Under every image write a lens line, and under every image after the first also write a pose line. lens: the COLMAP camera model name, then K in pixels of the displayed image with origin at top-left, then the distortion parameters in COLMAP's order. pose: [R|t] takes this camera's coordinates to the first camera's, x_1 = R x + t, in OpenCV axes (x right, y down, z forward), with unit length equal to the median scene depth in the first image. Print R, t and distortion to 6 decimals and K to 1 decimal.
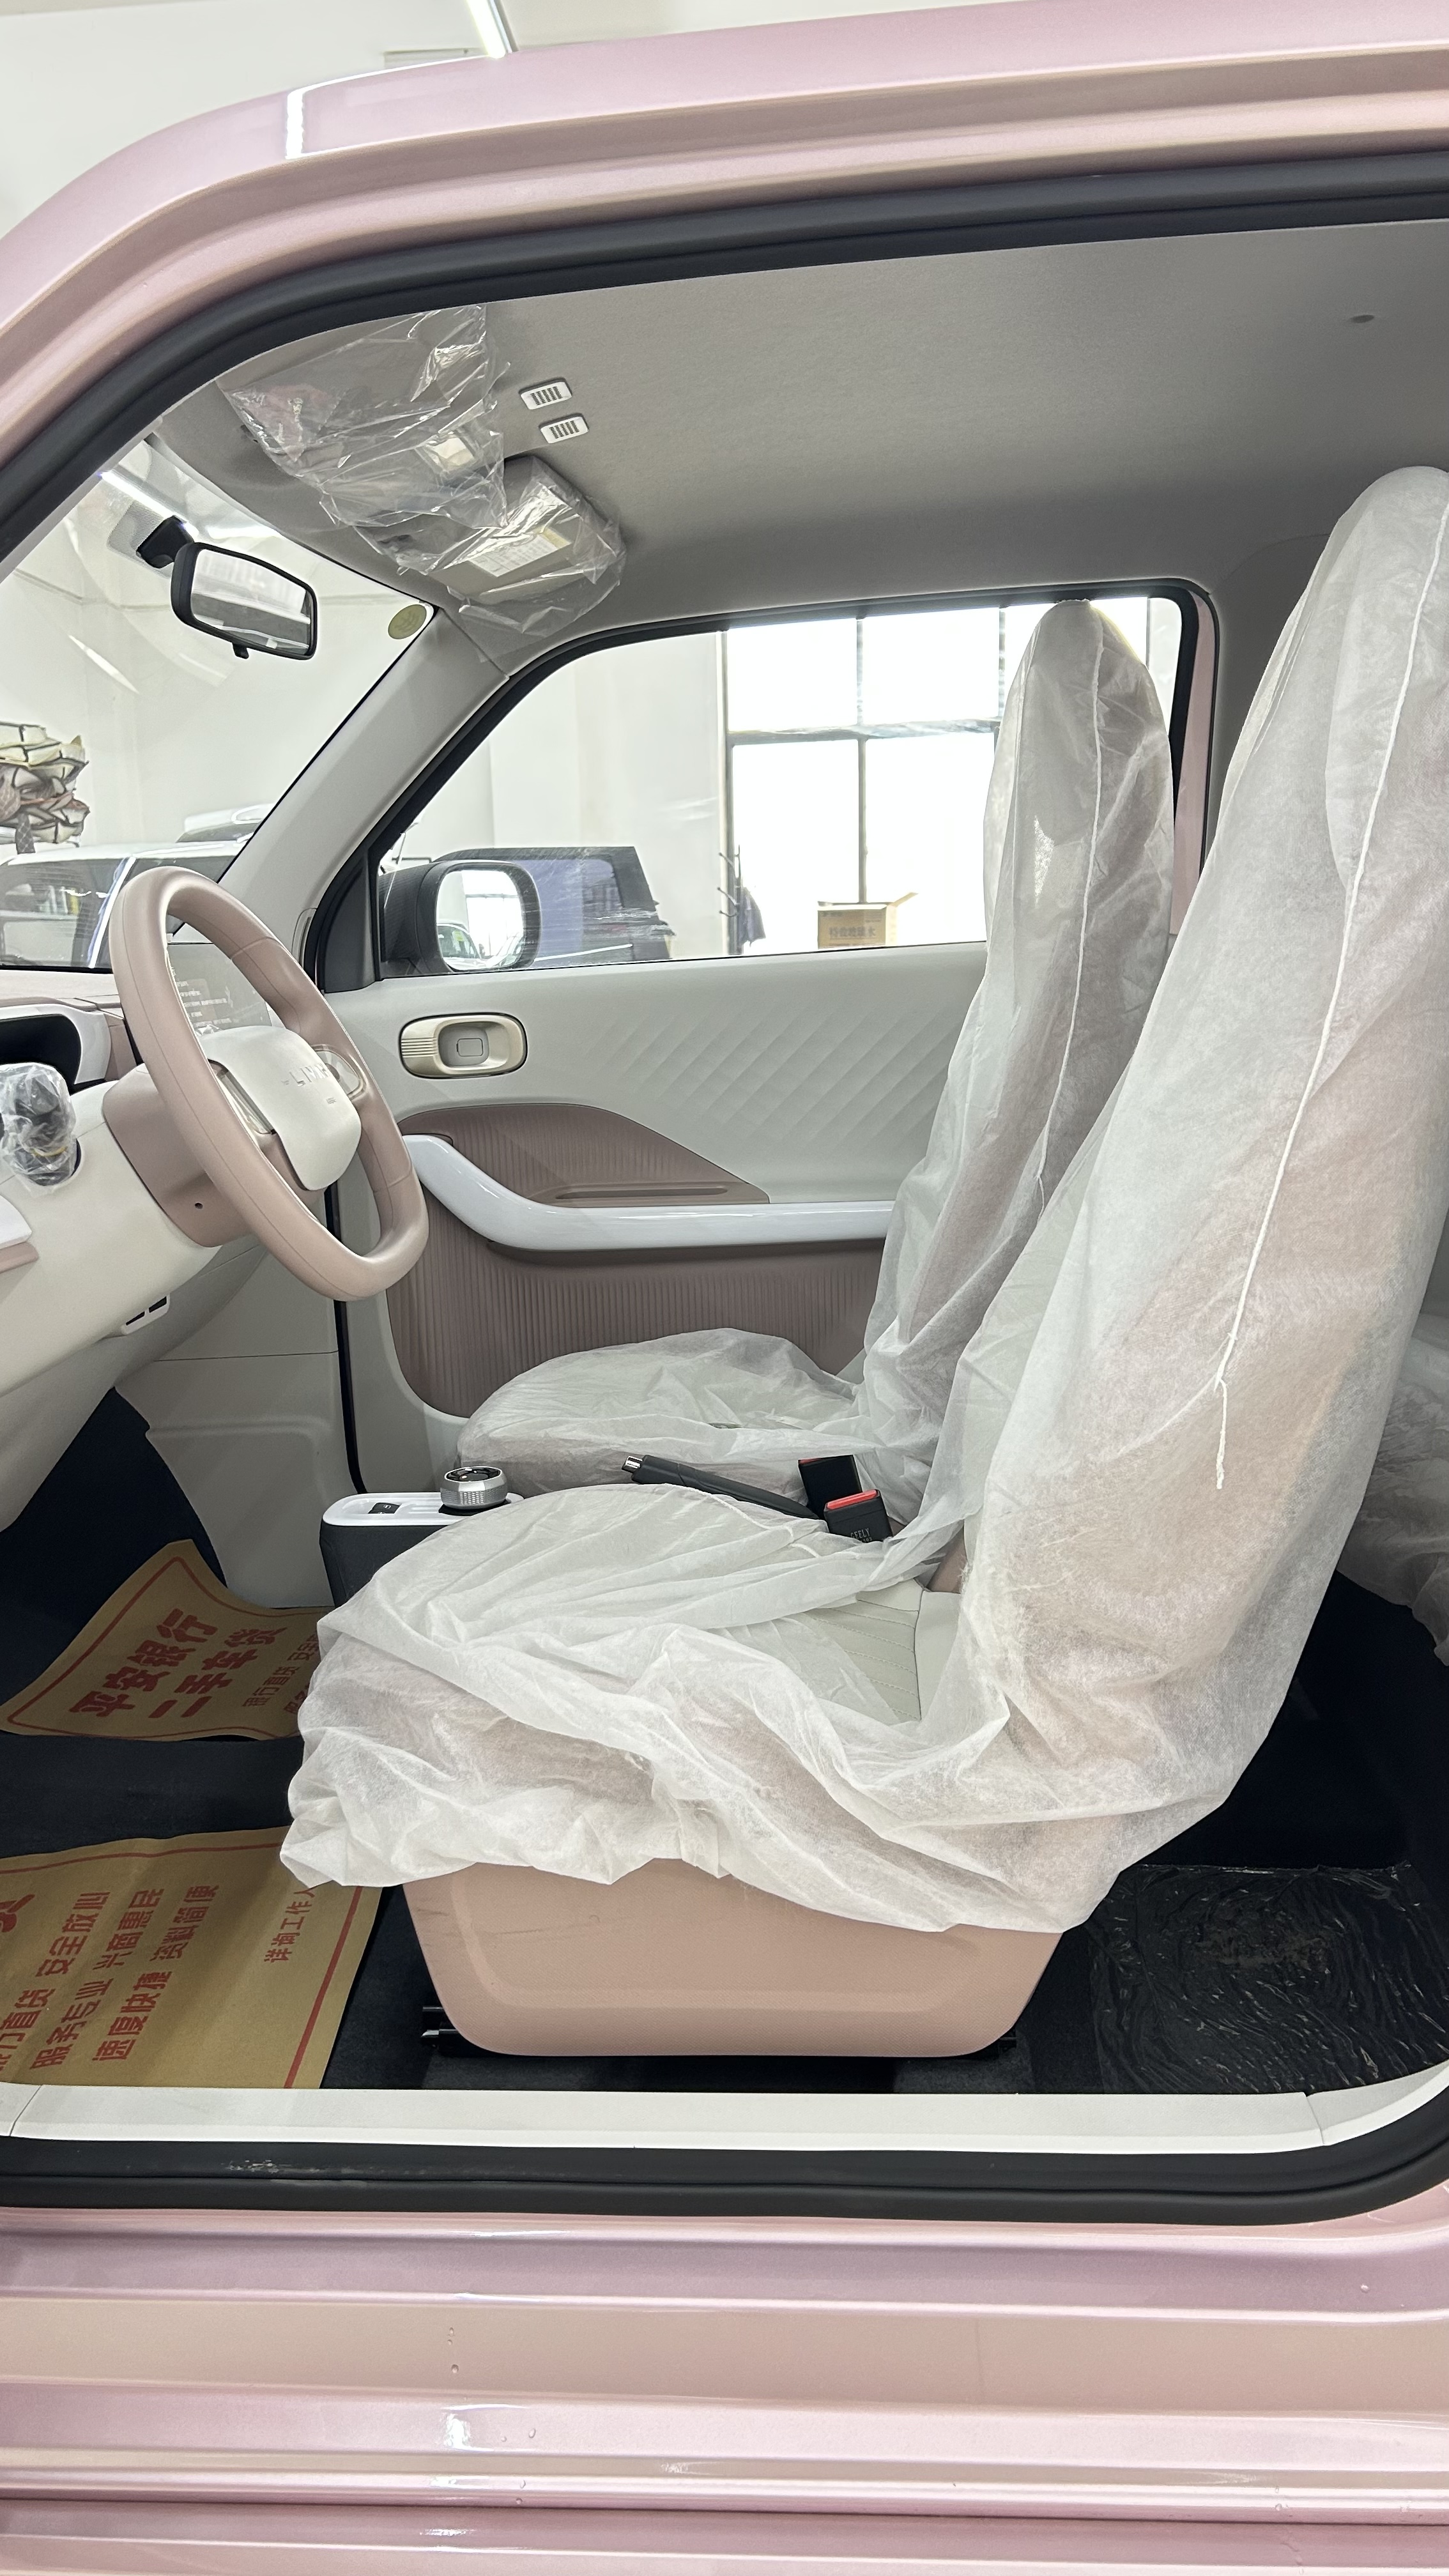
lens RADIAL K [[1933.4, 0, 704.5], [0, 1933.4, 1332.3], [0, 0, 1]] dist [0.022716, -0.006937]
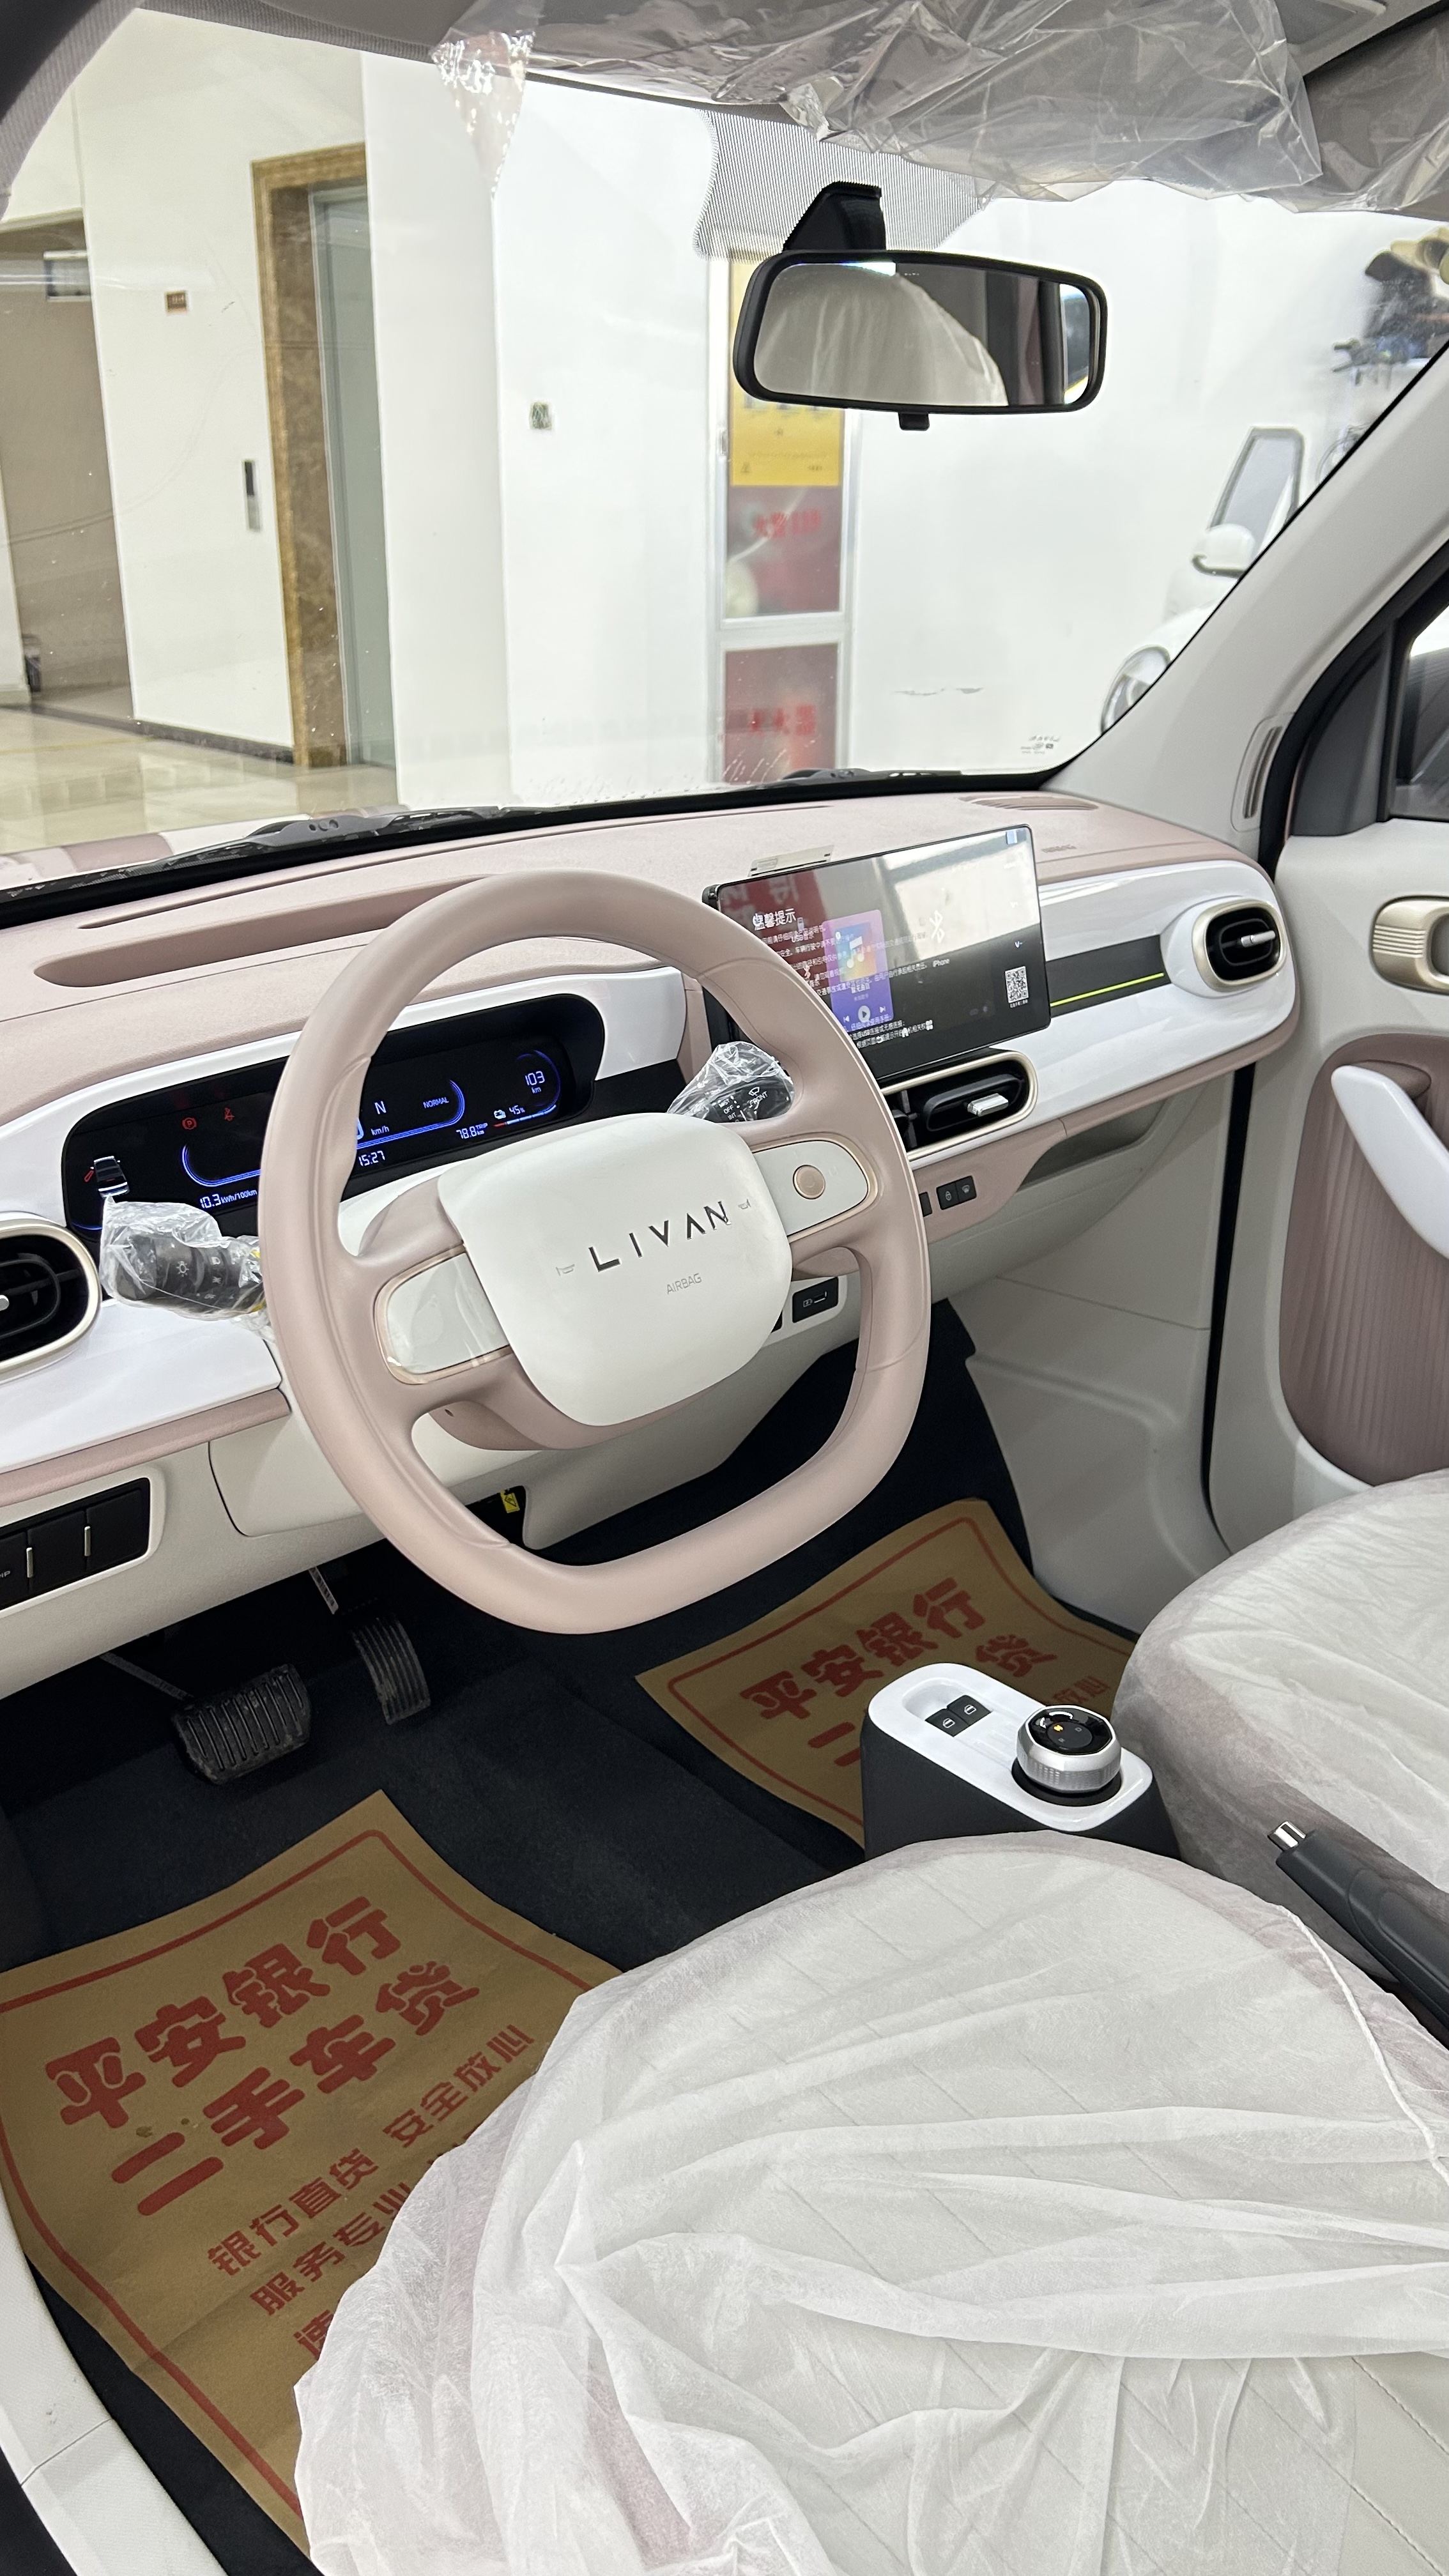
lens RADIAL K [[1933.4, 0, 704.5], [0, 1933.4, 1332.3], [0, 0, 1]] dist [0.022716, -0.006937]
pose [[0.738712, 0.294479, -0.606289, 0.117570], [-0.139403, 0.946812, 0.290023, -0.181277], [0.659448, -0.129725, 0.740473, 0.344941]]
